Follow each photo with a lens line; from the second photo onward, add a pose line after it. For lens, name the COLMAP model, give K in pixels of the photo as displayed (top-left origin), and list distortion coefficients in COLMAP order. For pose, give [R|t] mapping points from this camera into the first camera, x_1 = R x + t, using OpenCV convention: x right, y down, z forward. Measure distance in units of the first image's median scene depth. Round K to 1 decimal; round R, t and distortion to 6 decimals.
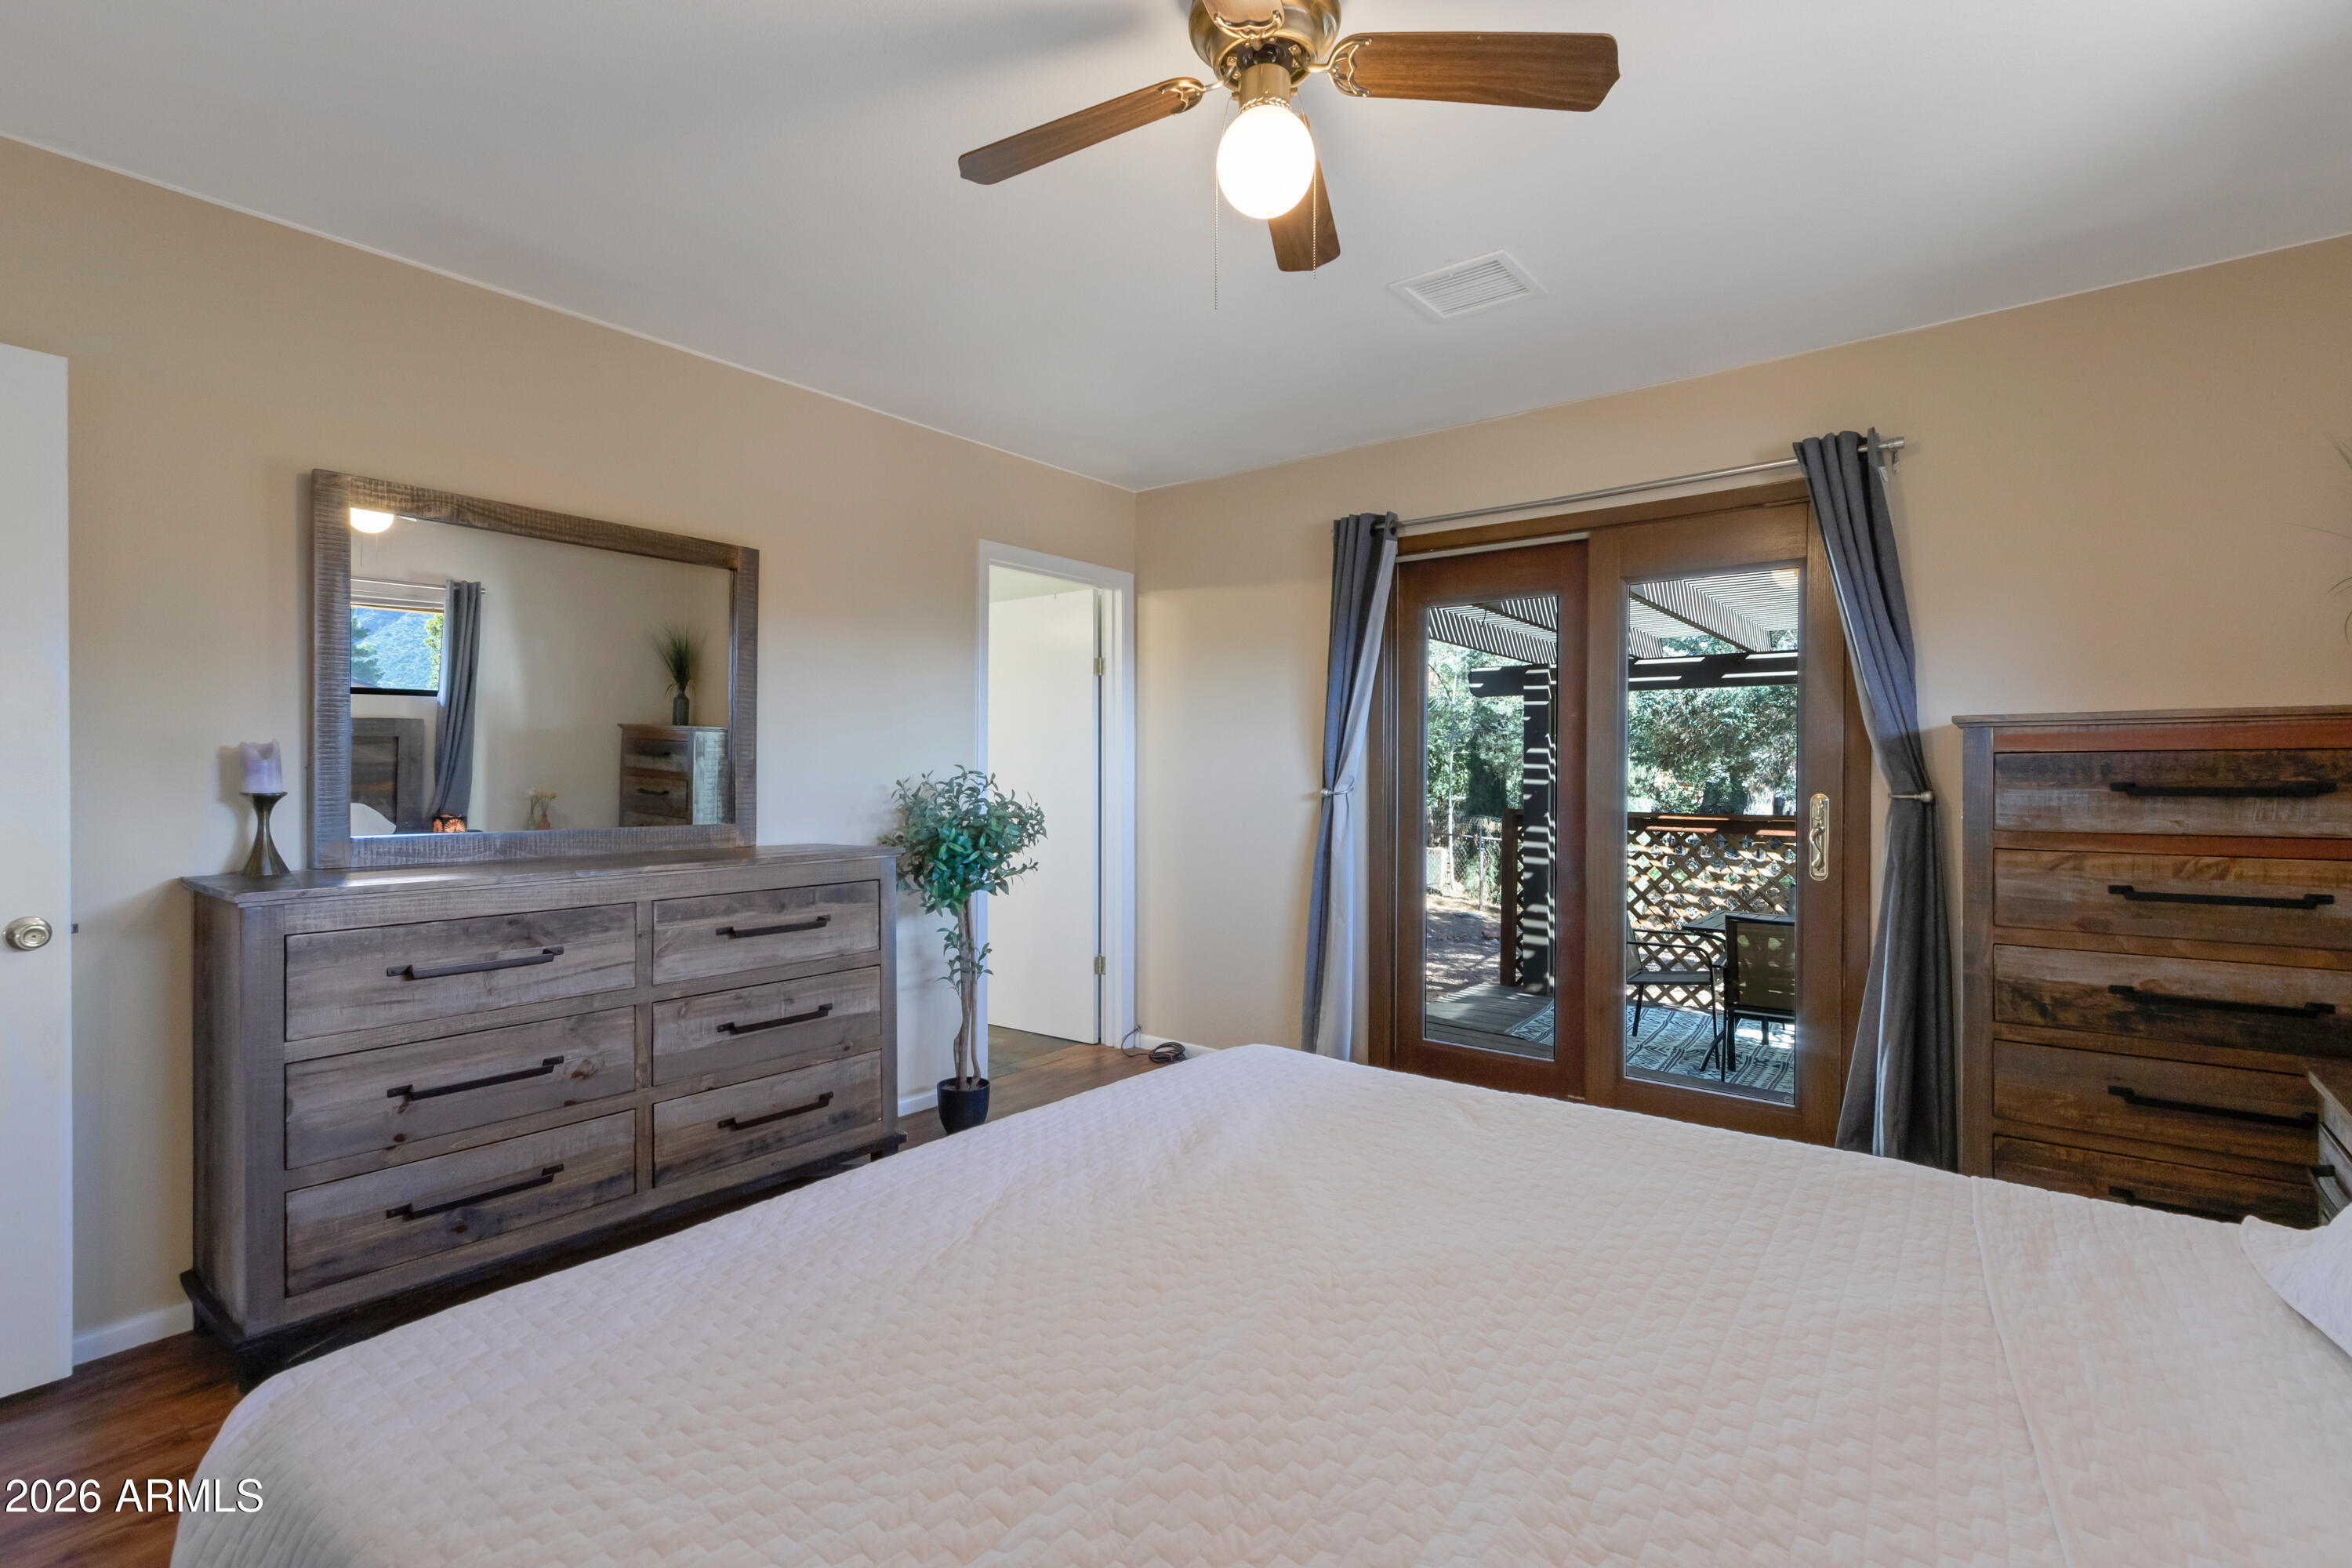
lens RADIAL K [[1074.9, 0, 1179.3], [0, 1074.9, 777.1], [0, 0, 1]] dist [0.010608, -0.003199]
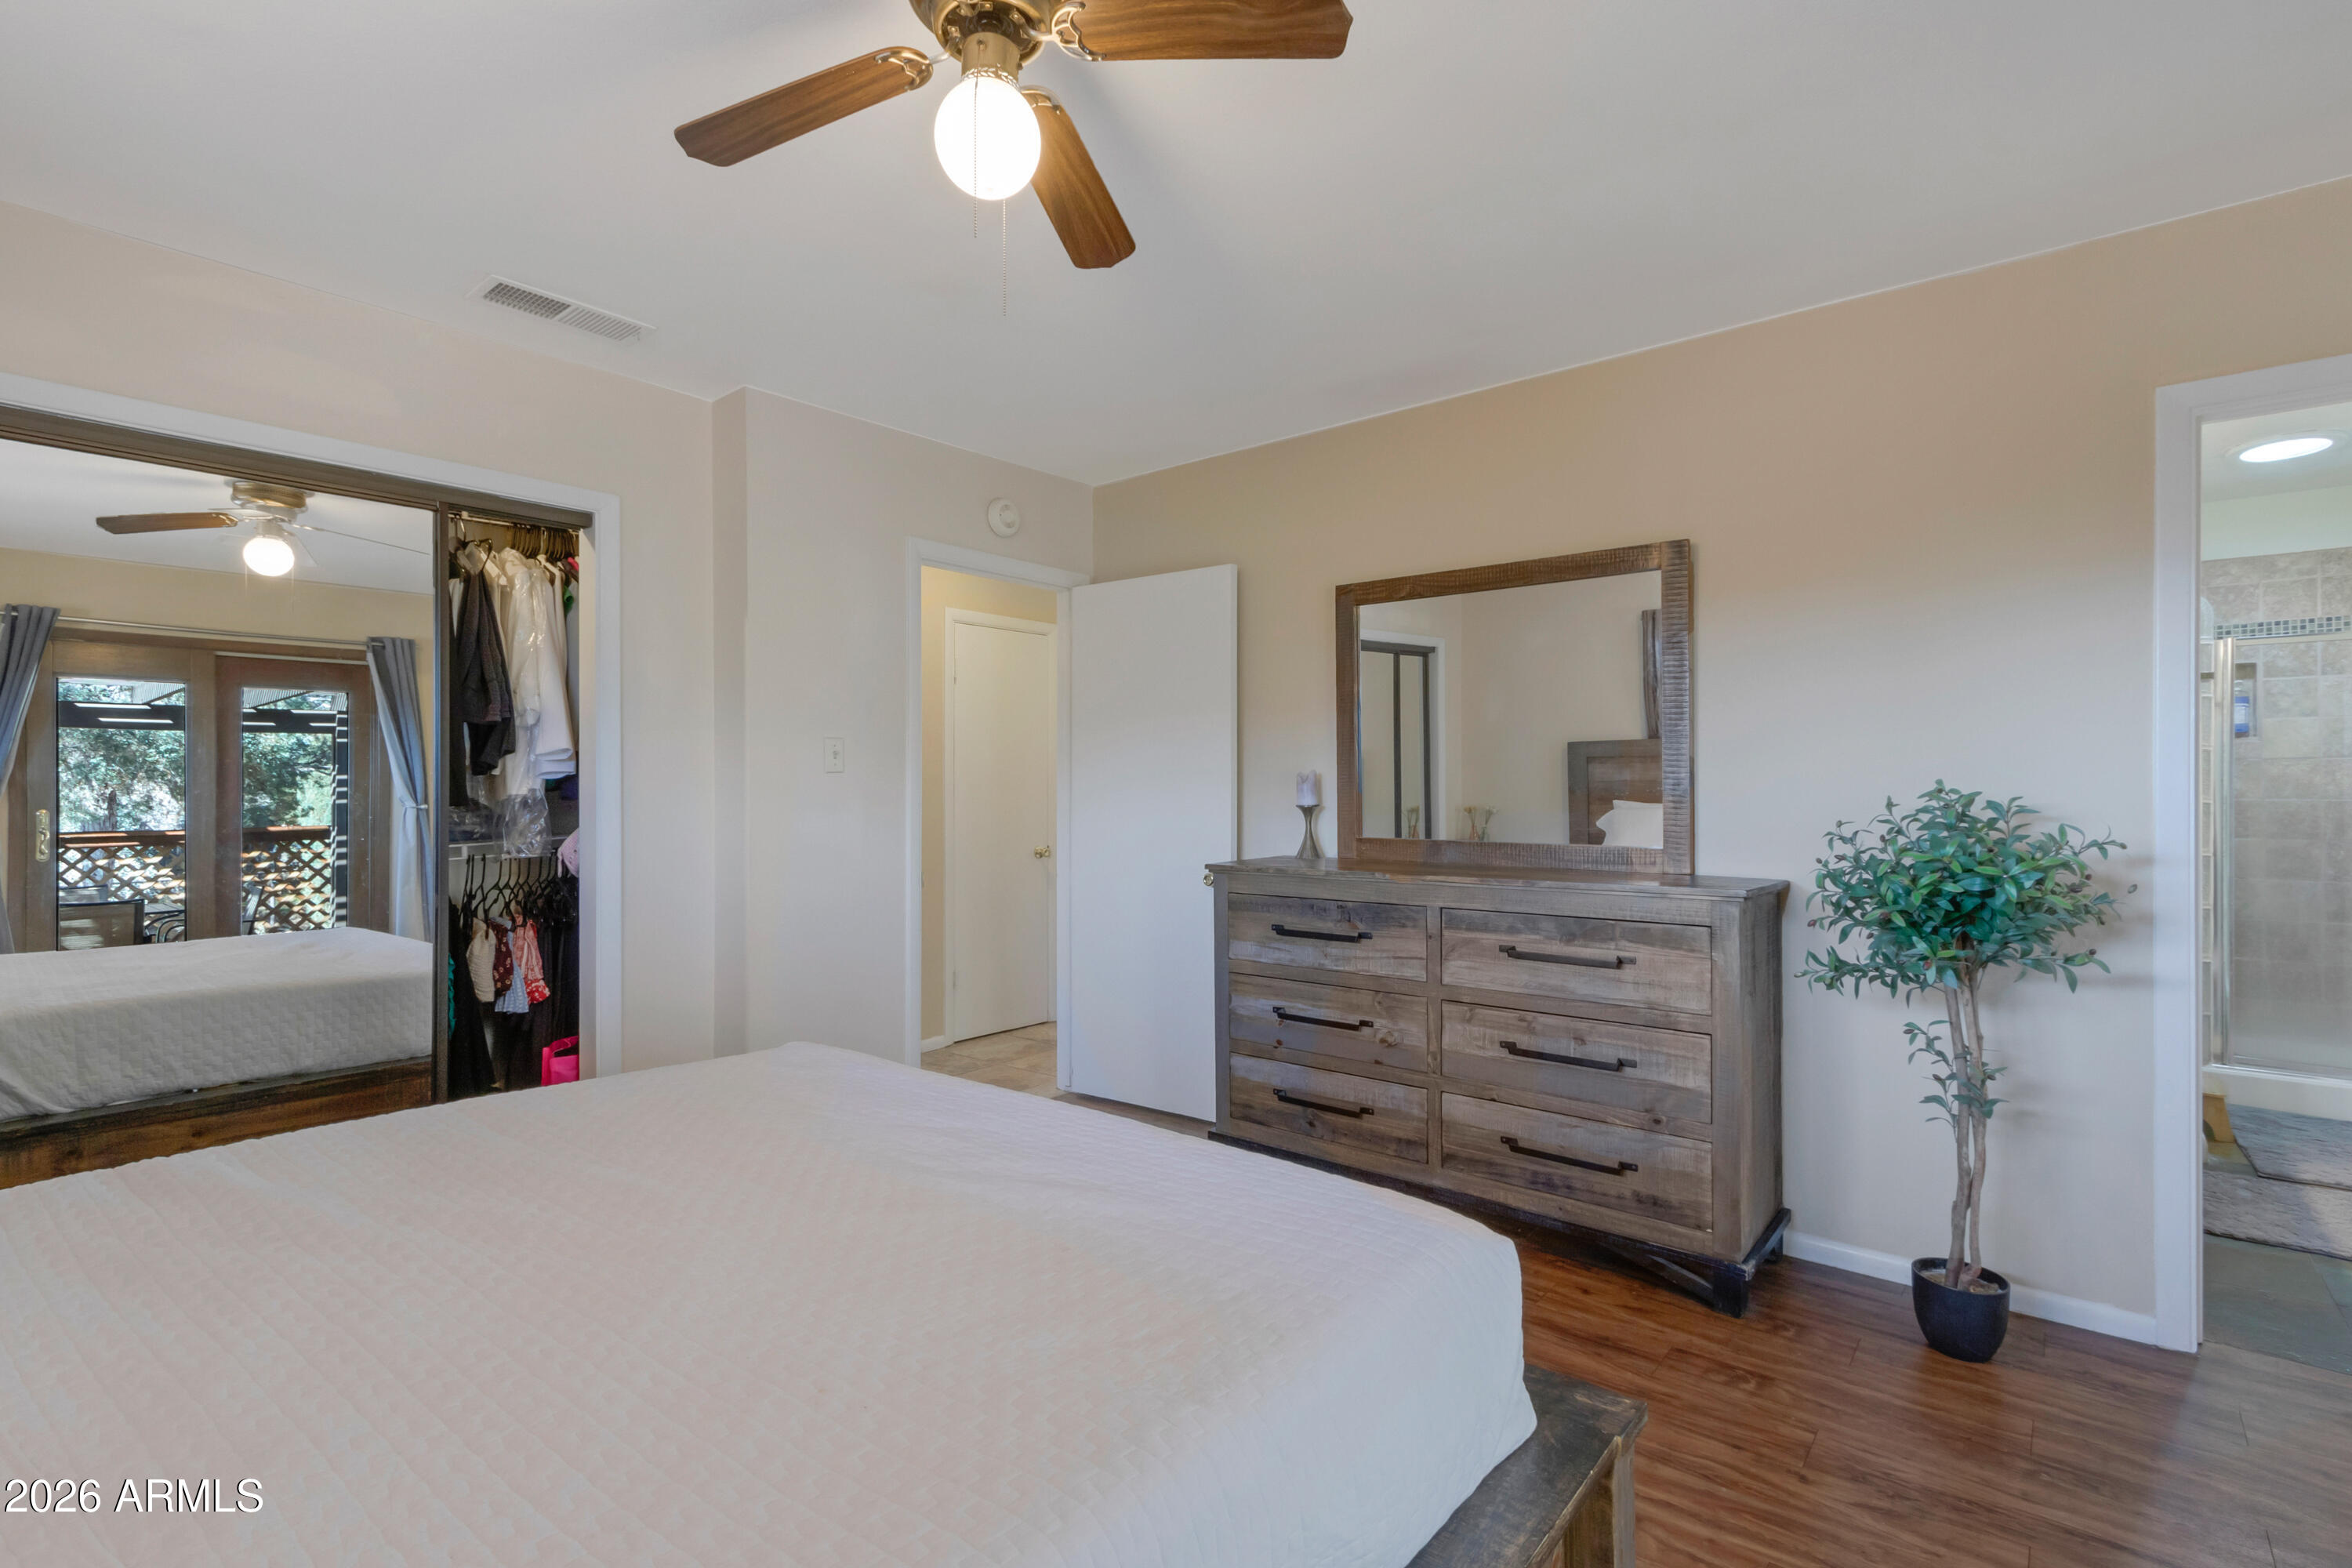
lens RADIAL K [[1074.9, 0, 1187.2], [0, 1074.9, 782.2], [0, 0, 1]] dist [0.010608, -0.003199]
pose [[-0.010312, -0.006478, -0.999926, 0.600293], [0.001172, 0.999978, -0.006491, -0.007361], [0.999946, -0.001239, -0.010304, 0.724231]]
